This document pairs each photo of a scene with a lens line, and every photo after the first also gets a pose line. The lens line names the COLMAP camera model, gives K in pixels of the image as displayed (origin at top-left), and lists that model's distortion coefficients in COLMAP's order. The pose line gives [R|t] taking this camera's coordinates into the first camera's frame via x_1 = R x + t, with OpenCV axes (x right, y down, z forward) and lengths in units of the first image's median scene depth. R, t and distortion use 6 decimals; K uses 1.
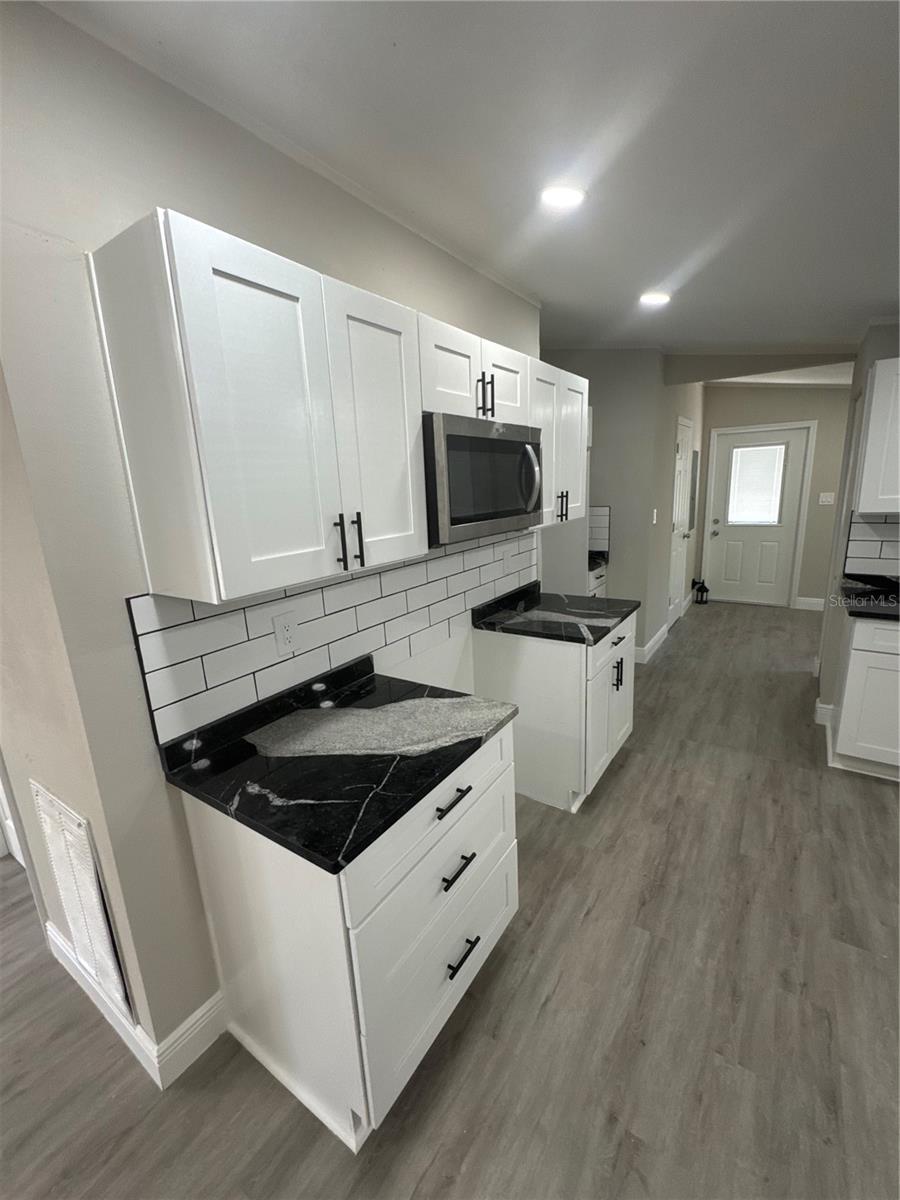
lens RADIAL K [[498.4, 0, 448.0], [0, 498.4, 597.9], [0, 0, 1]] dist [-0.003067, 0.000617]
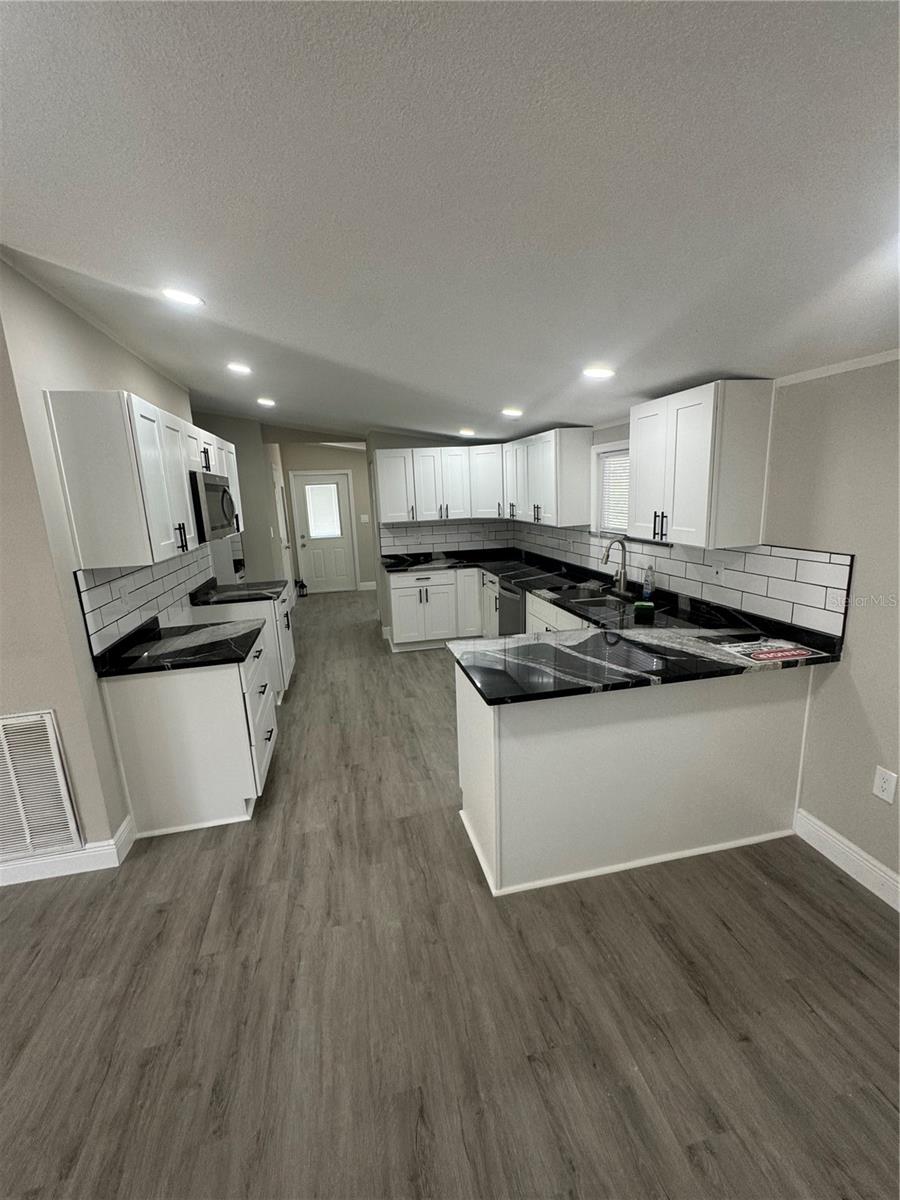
lens RADIAL K [[498.4, 0, 448.2], [0, 498.4, 601.4], [0, 0, 1]] dist [-0.003067, 0.000617]
pose [[0.685928, -0.138544, 0.714359, -0.471353], [0.172834, 0.984633, 0.025006, 0.137826], [-0.706846, 0.106313, 0.699332, -0.561946]]
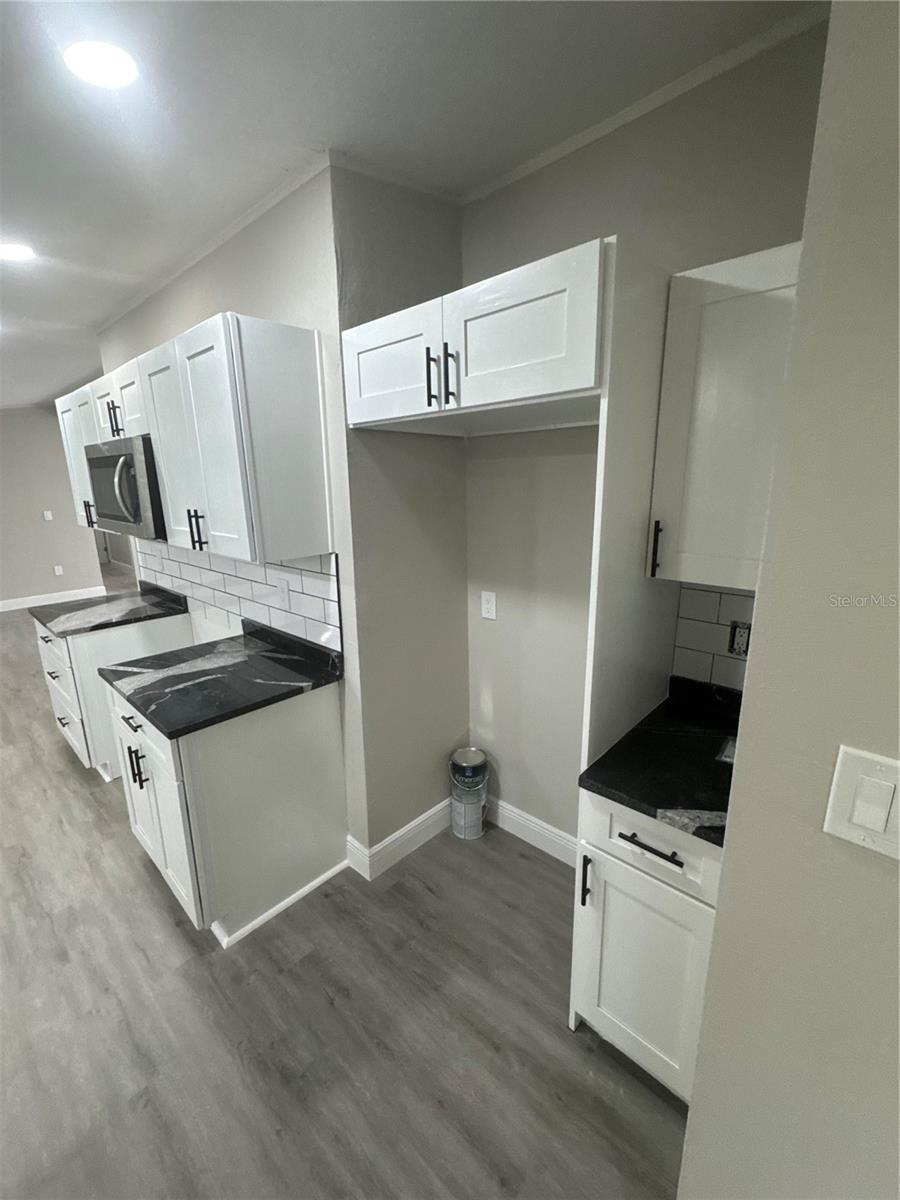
lens RADIAL K [[498.4, 0, 447.6], [0, 498.4, 598.9], [0, 0, 1]] dist [-0.003067, 0.000617]
pose [[-0.140758, 0.279161, -0.949872, 0.884415], [-0.203212, 0.930850, 0.303684, -0.381115], [0.968964, 0.235771, -0.074296, 1.409888]]
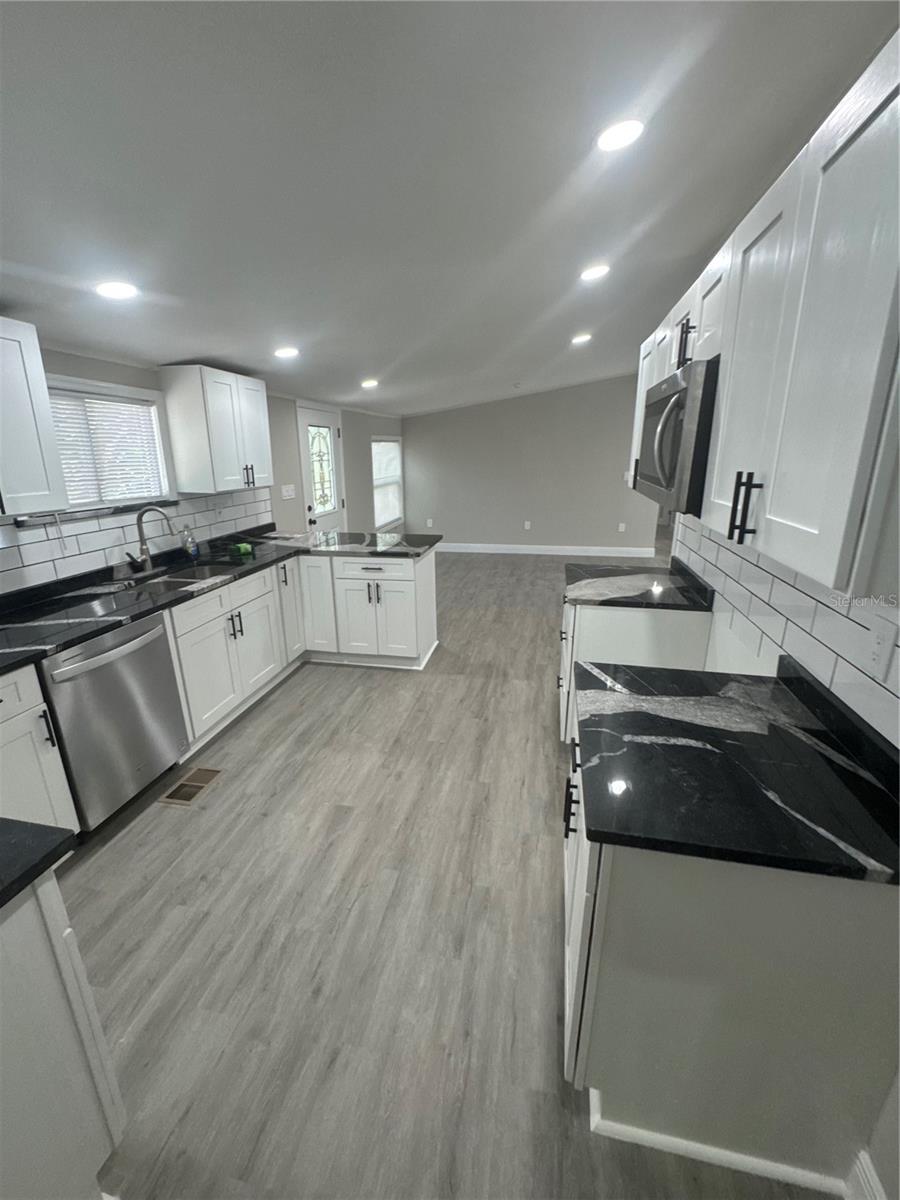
lens RADIAL K [[498.4, 0, 449.2], [0, 498.4, 599.2], [0, 0, 1]] dist [-0.003067, 0.000617]
pose [[-0.921283, 0.156918, -0.355831, 0.616504], [-0.042951, 0.868327, 0.494129, -0.312044], [0.386515, 0.470515, -0.793235, 1.256728]]
